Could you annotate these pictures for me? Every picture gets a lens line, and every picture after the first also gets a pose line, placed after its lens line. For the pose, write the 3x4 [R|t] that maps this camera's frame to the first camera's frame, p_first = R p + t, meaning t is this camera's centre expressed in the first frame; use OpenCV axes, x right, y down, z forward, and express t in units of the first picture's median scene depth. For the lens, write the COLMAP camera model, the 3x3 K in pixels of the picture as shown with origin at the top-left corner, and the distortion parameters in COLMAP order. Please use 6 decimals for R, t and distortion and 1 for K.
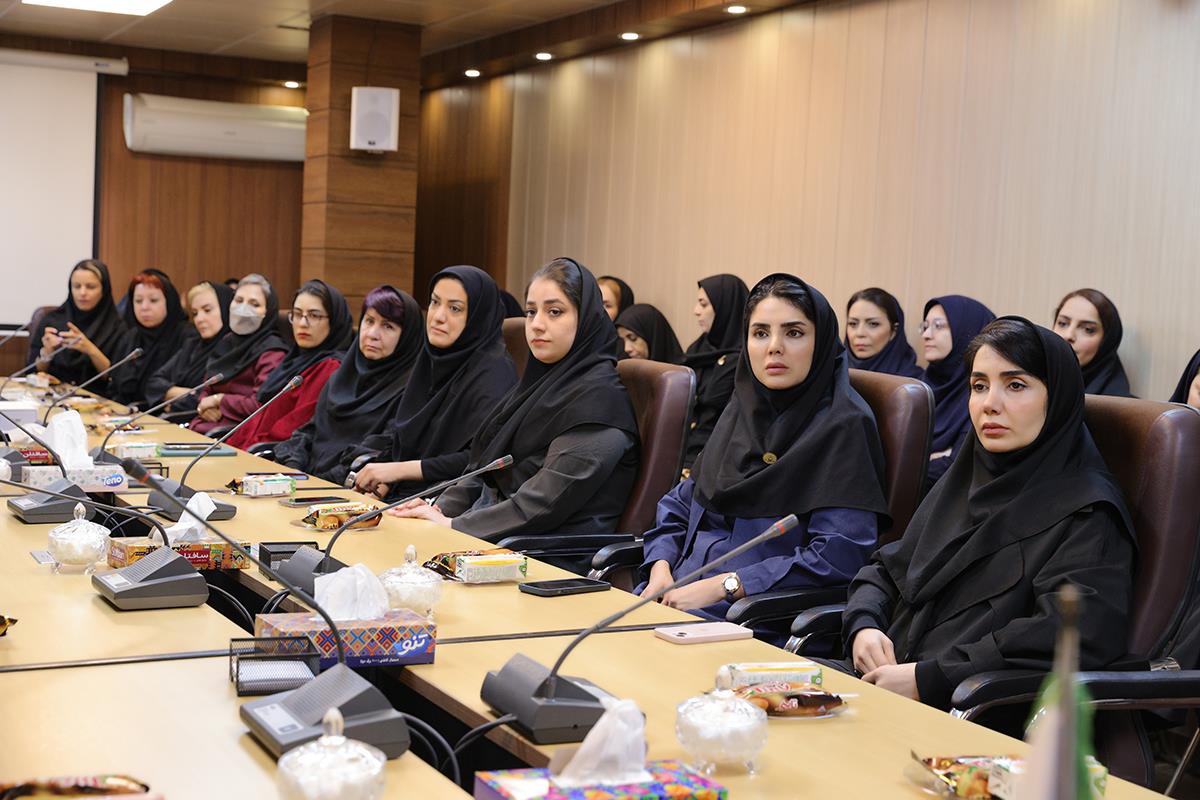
lens RADIAL K [[1680.6, 0, 604.1], [0, 1680.6, 404.3], [0, 0, 1]] dist [-0.038973, 0.000000]
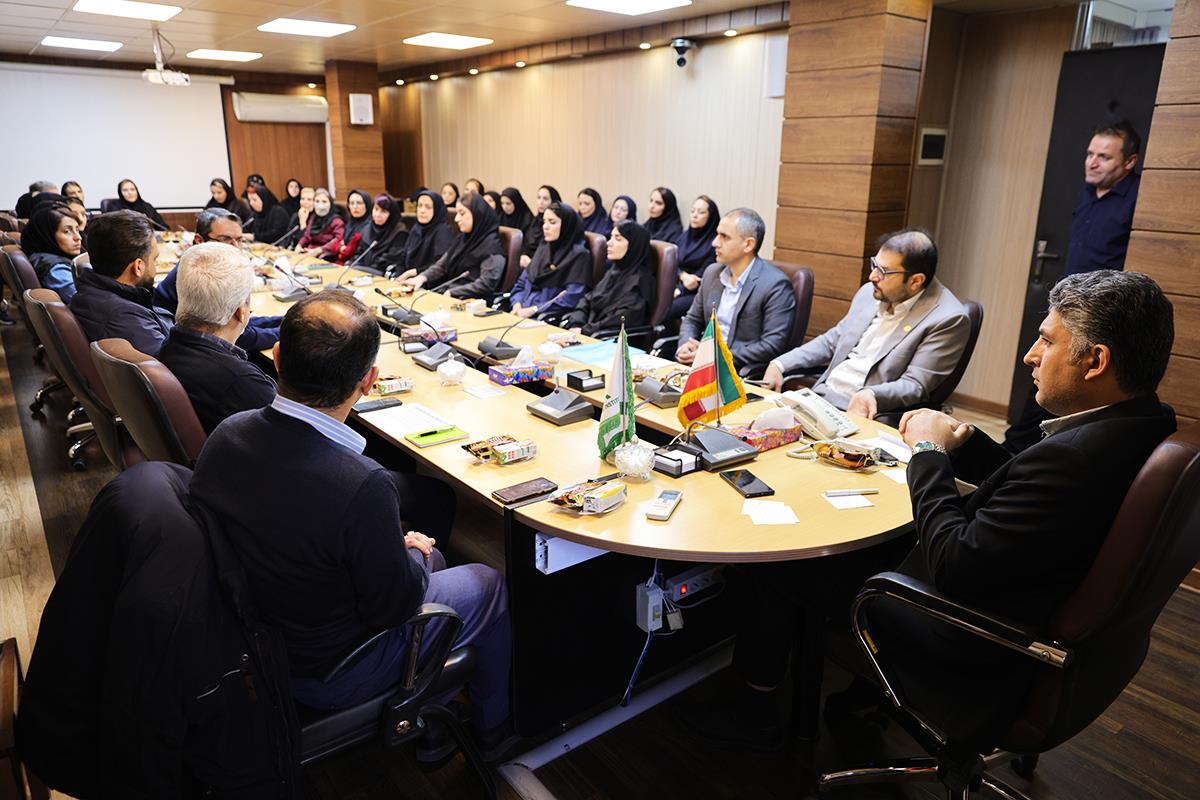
lens RADIAL K [[813.6, 0, 602.1], [0, 813.6, 399.8], [0, 0, 1]] dist [0.003490, -0.000118]
pose [[0.982797, -0.083660, 0.164655, -0.030918], [0.043803, 0.971669, 0.232250, -0.029422], [-0.179420, -0.221042, 0.958618, -0.194491]]
